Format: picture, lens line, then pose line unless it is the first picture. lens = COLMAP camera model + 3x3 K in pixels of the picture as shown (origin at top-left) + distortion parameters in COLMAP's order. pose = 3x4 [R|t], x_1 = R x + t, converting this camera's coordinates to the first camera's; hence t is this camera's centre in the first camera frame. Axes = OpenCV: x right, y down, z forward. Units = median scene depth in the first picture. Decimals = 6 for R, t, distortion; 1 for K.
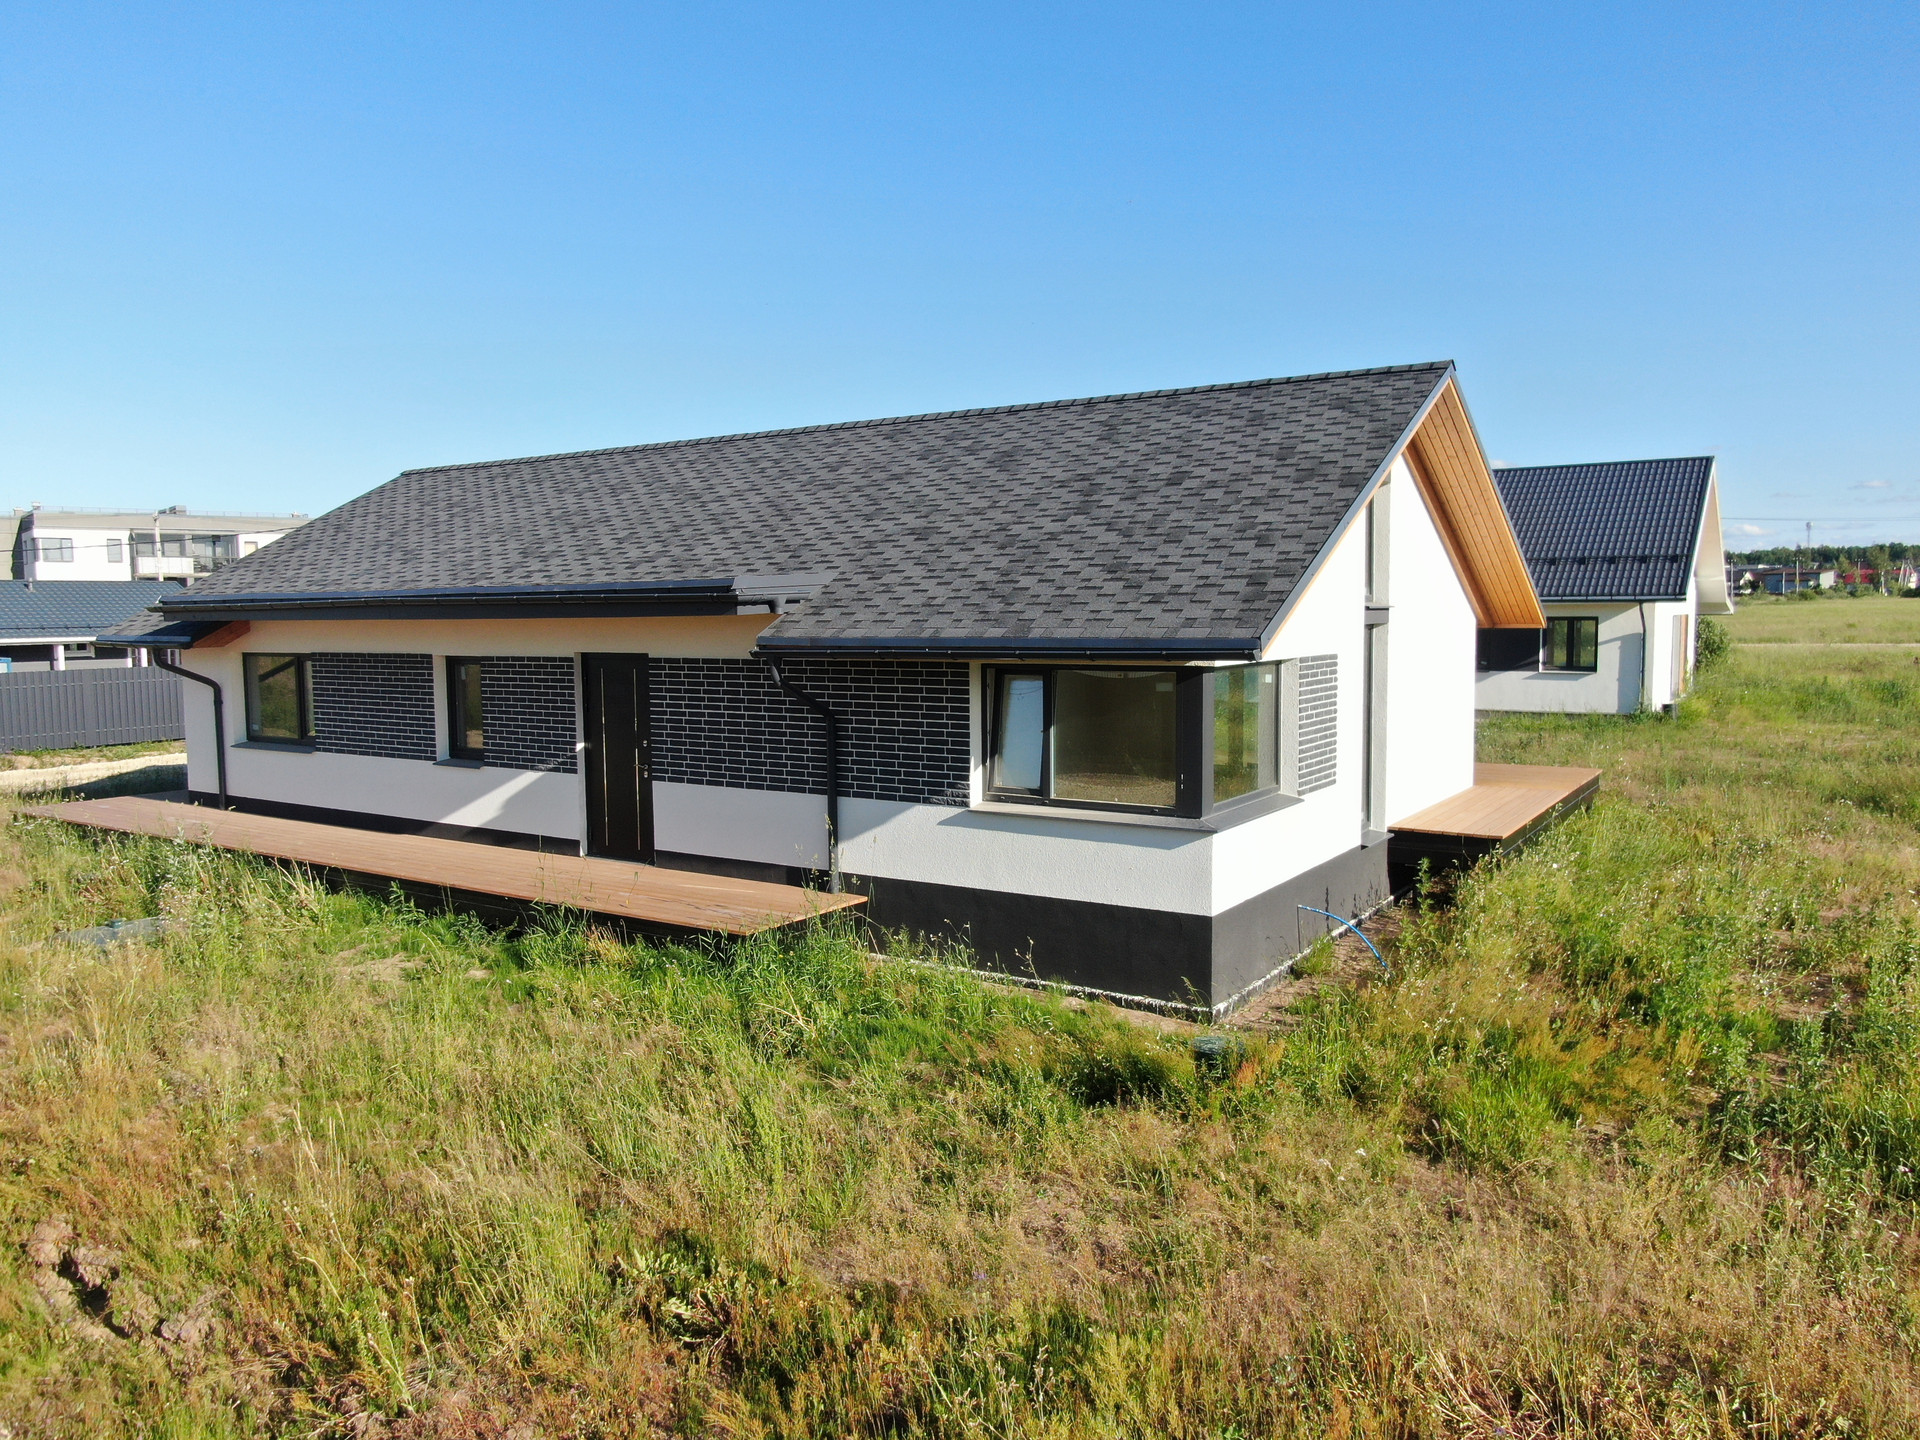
lens RADIAL K [[1365.9, 0, 960.0], [0, 1365.9, 720.0], [0, 0, 1]] dist [-0.019004, 0.007019]
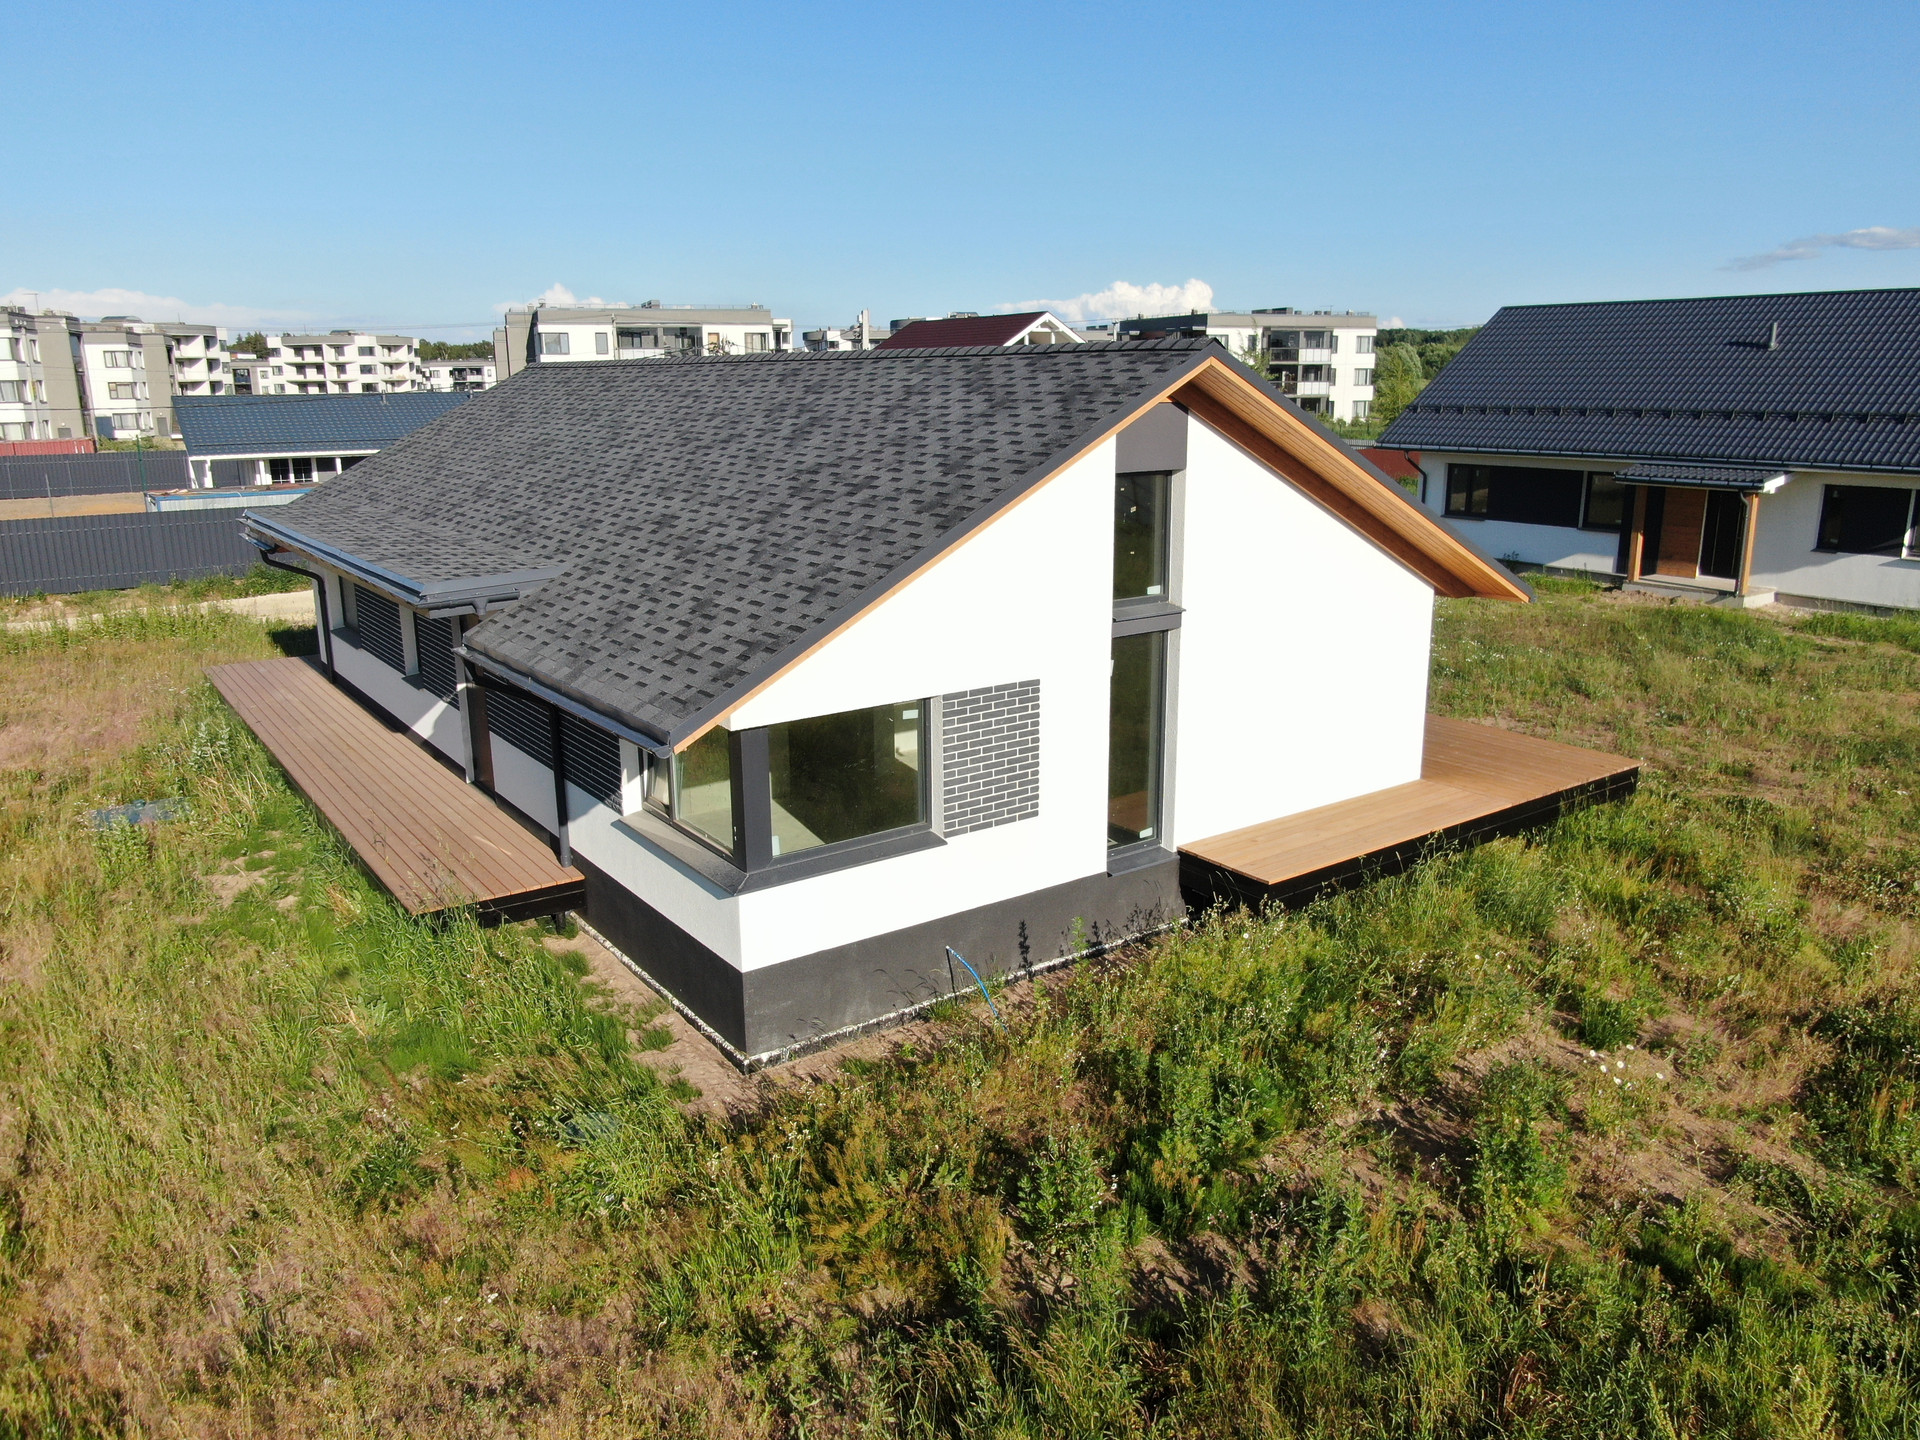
lens RADIAL K [[1365.9, 0, 960.0], [0, 1365.9, 720.0], [0, 0, 1]] dist [-0.019004, 0.007019]
pose [[0.935377, 0.090909, -0.341768, 0.541938], [-0.032698, 0.984488, 0.172379, -0.177794], [0.352138, -0.150064, 0.923840, 0.130400]]
